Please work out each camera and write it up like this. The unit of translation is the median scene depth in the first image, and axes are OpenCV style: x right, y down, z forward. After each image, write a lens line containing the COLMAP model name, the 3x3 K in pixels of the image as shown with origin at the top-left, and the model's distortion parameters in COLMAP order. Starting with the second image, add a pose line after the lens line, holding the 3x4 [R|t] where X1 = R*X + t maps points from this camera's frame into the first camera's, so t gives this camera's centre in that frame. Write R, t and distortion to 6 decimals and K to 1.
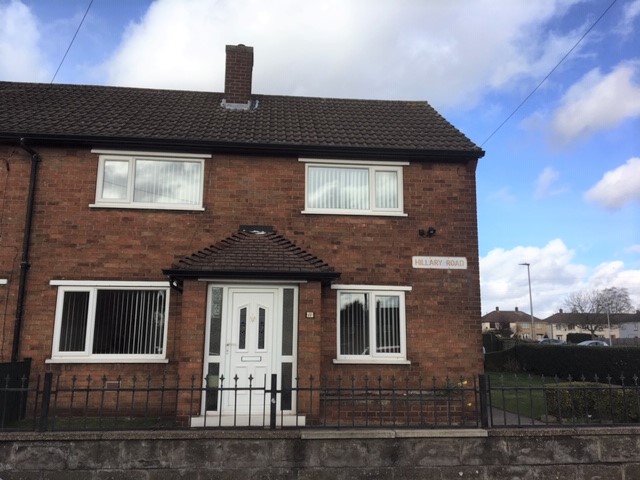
lens RADIAL K [[533.2, 0, 318.4], [0, 533.2, 238.6], [0, 0, 1]] dist [0.074743, -0.090225]
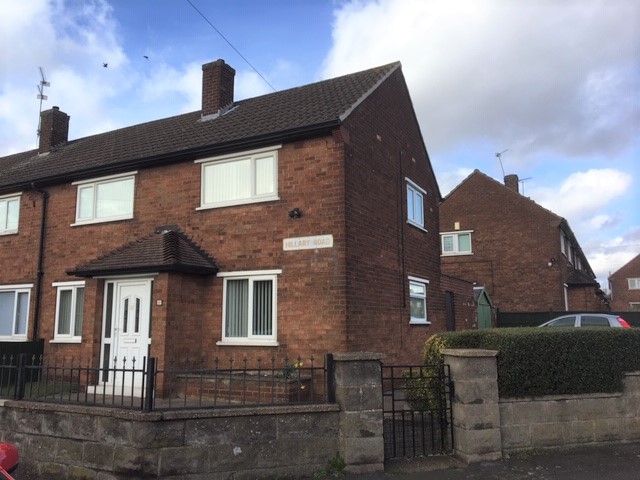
lens RADIAL K [[533.2, 0, 323.4], [0, 533.2, 241.1], [0, 0, 1]] dist [0.074743, -0.090225]
pose [[0.839377, -0.093783, -0.535397, 0.799733], [0.113103, 0.993578, 0.003278, 0.043396], [0.531651, -0.063307, 0.844594, 0.204468]]
